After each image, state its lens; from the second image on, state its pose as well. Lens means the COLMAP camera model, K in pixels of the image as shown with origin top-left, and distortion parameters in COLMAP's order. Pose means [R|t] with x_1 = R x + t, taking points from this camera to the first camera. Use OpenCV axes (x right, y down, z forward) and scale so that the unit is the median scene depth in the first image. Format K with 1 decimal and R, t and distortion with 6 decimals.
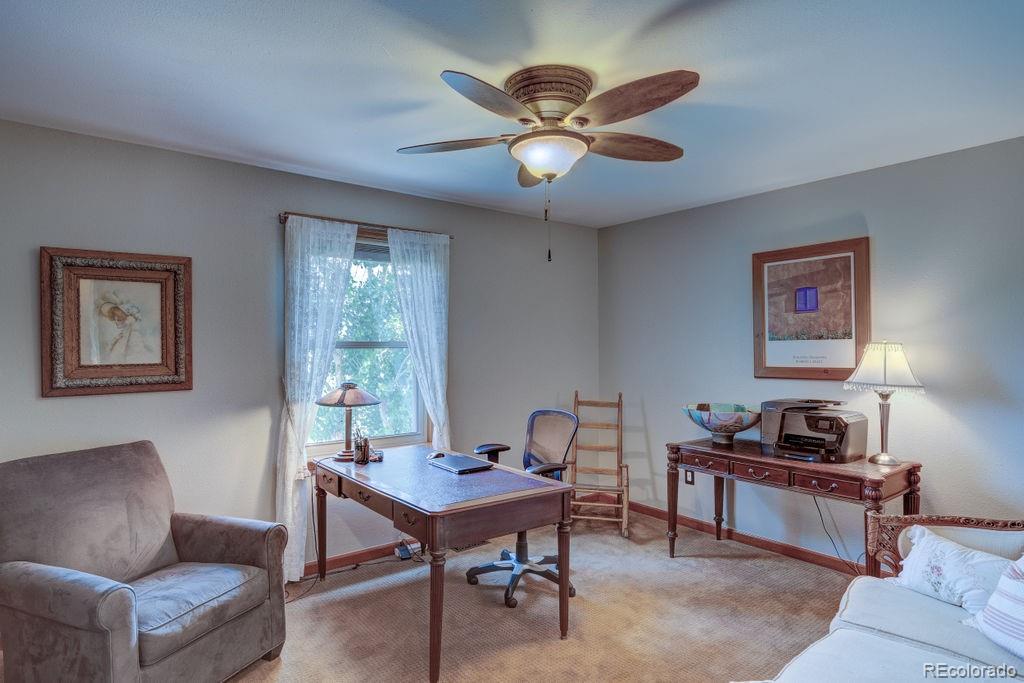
lens RADIAL K [[555.1, 0, 506.7], [0, 555.1, 343.5], [0, 0, 1]] dist [0.000586, 0.000444]
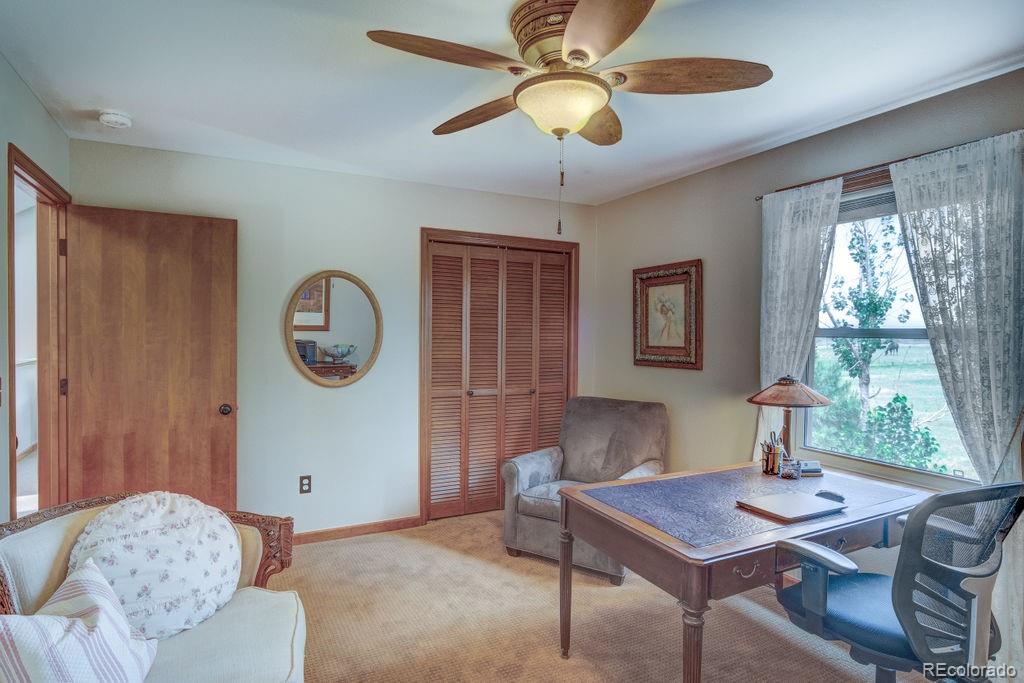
lens RADIAL K [[555.1, 0, 506.7], [0, 555.1, 343.5], [0, 0, 1]] dist [0.000586, 0.000444]
pose [[-0.169946, 0.026926, -0.985085, 0.688020], [0.002549, 0.999635, 0.026884, -0.007044], [0.985450, 0.002058, -0.169953, 0.807267]]
